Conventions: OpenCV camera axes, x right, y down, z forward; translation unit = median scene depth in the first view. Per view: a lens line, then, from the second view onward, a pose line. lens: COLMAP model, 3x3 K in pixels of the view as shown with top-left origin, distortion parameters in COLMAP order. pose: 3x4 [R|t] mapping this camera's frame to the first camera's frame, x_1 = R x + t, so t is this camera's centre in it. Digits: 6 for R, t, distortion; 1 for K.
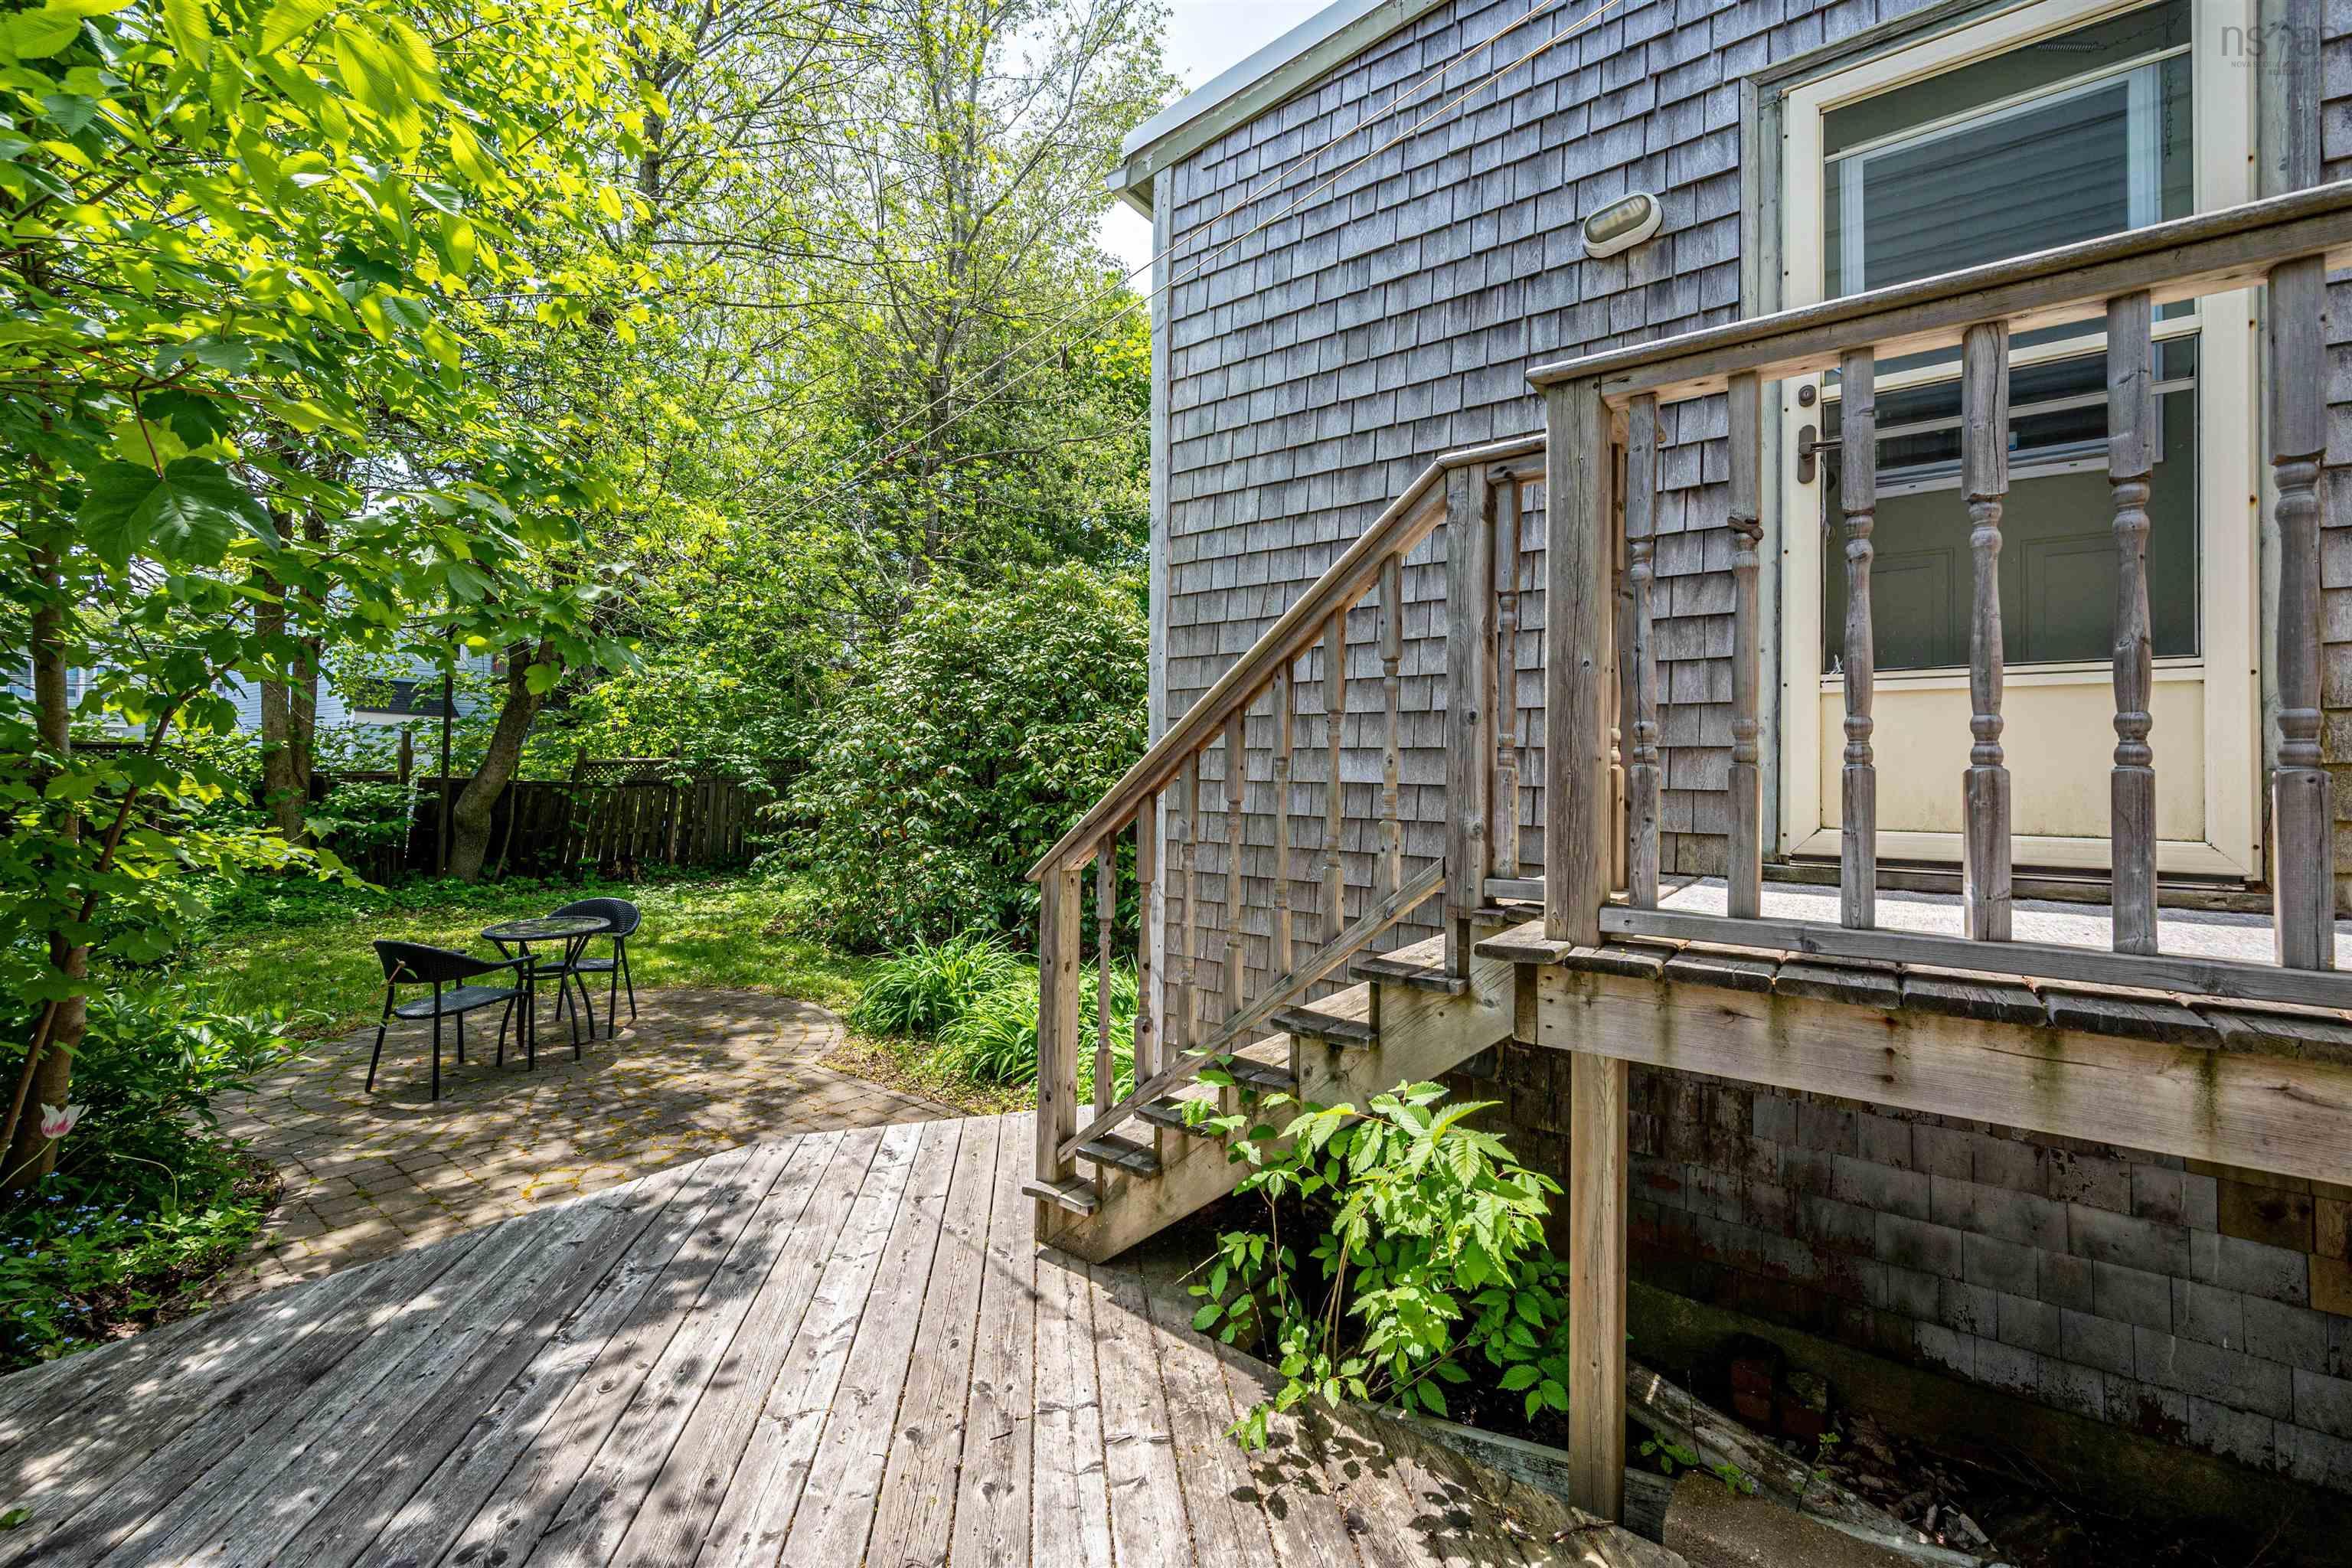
lens RADIAL K [[955.3, 0, 1170.5], [0, 955.3, 750.5], [0, 0, 1]] dist [-0.001353, 0.000026]
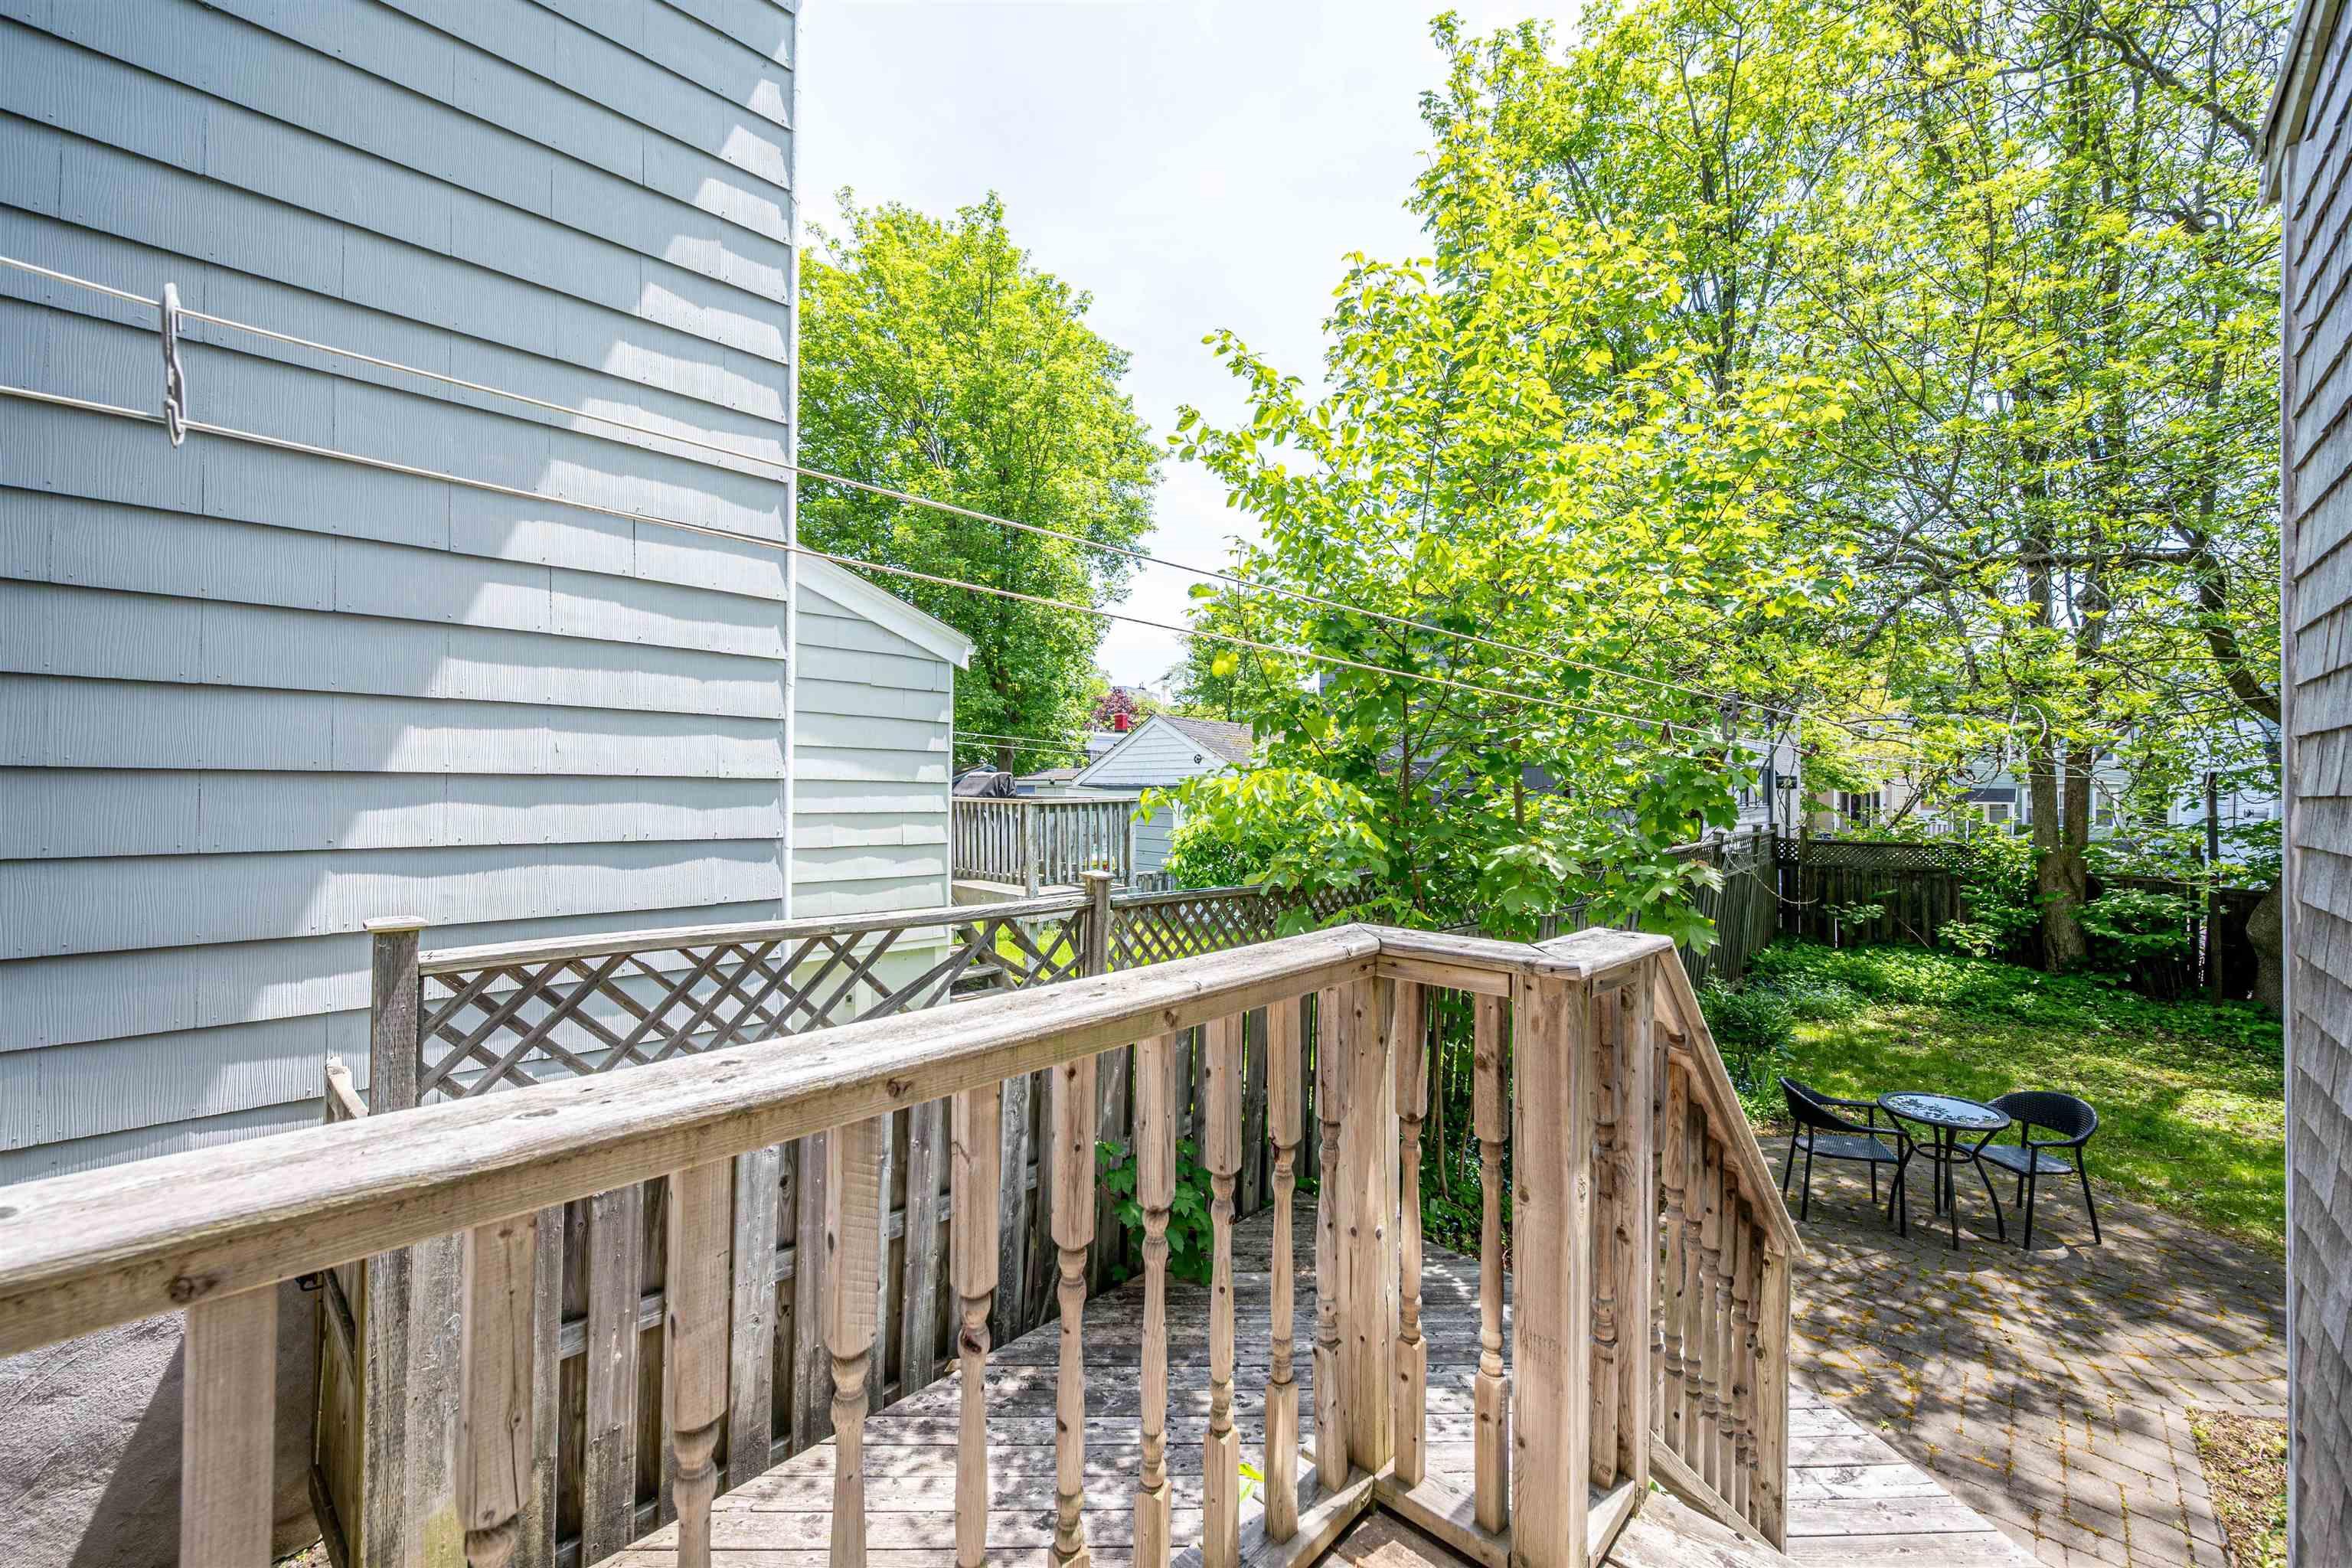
lens RADIAL K [[919.8, 0, 1176.0], [0, 919.8, 784.0], [0, 0, 1]] dist [-0.000424, 0.000154]
pose [[-0.098932, -0.012916, -0.995010, 0.444536], [0.012071, 0.999827, -0.014178, -0.170044], [0.995021, -0.013413, -0.098759, 0.282001]]
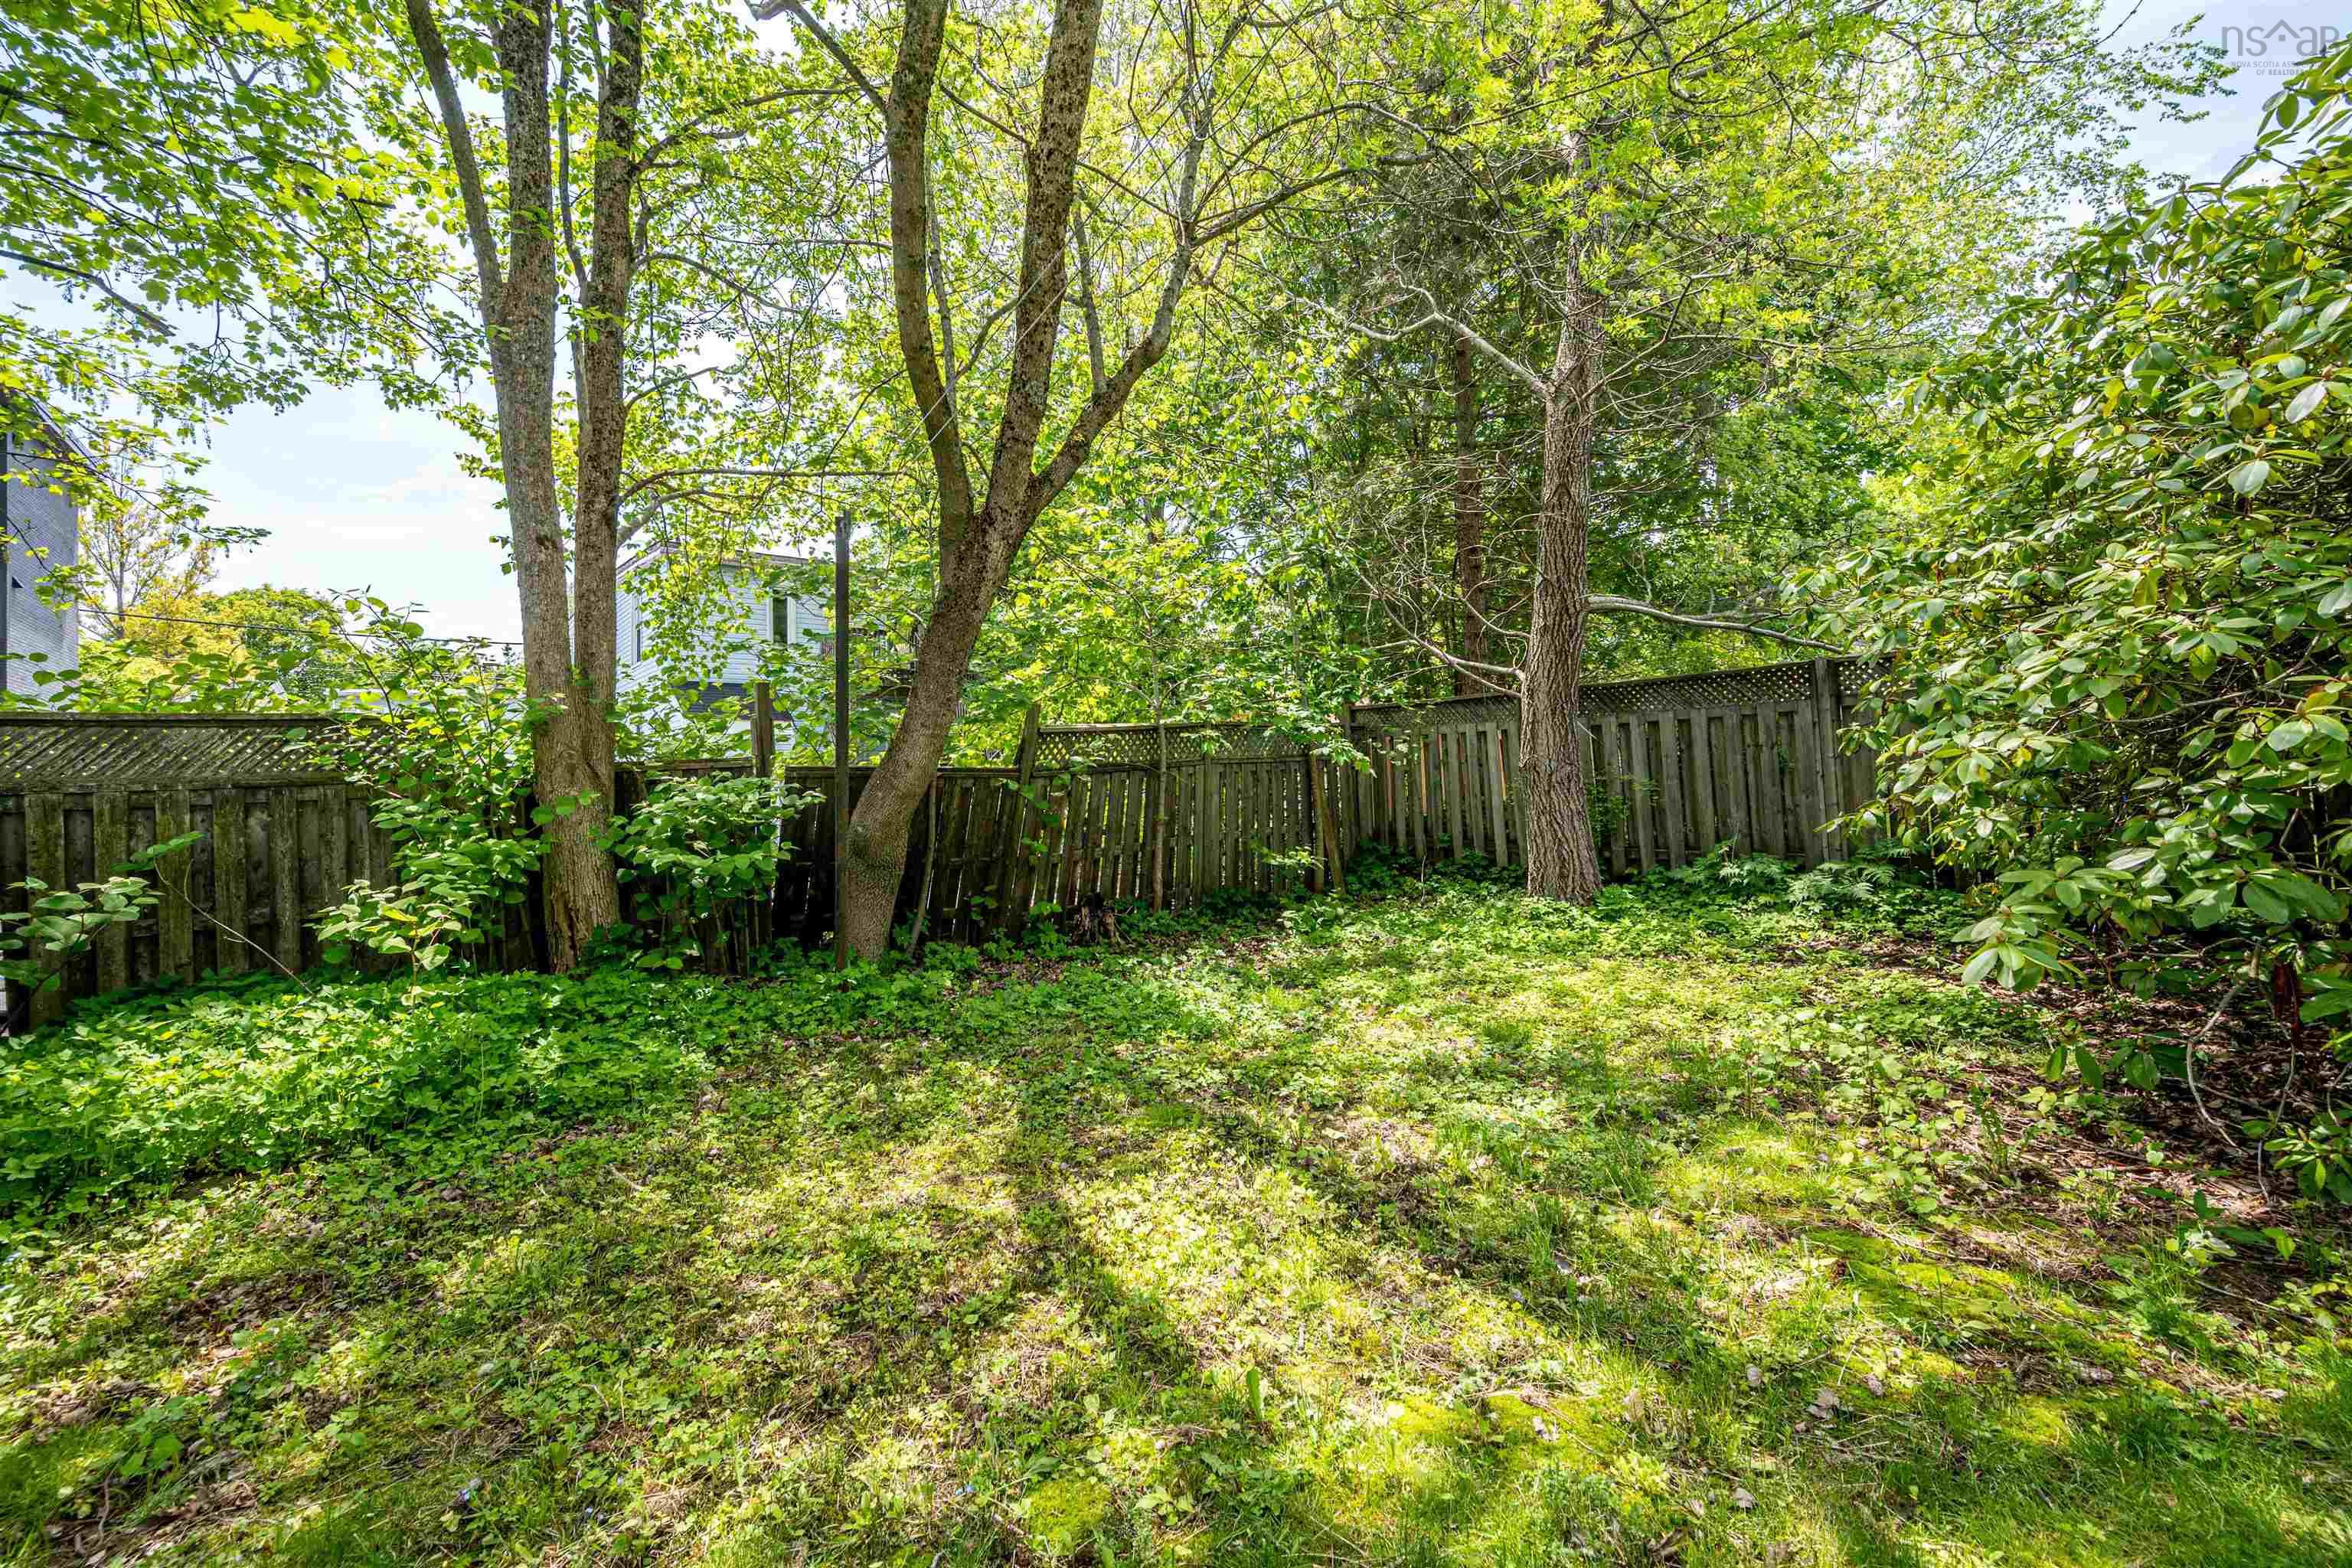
lens RADIAL K [[928.3, 0, 1123.0], [0, 928.3, 750.3], [0, 0, 1]] dist [-0.000172, 0.000037]
pose [[0.963728, -0.057545, -0.260608, -1.177183], [0.054904, 0.998340, -0.017409, 0.098755], [0.261177, 0.002470, 0.965288, 1.372835]]
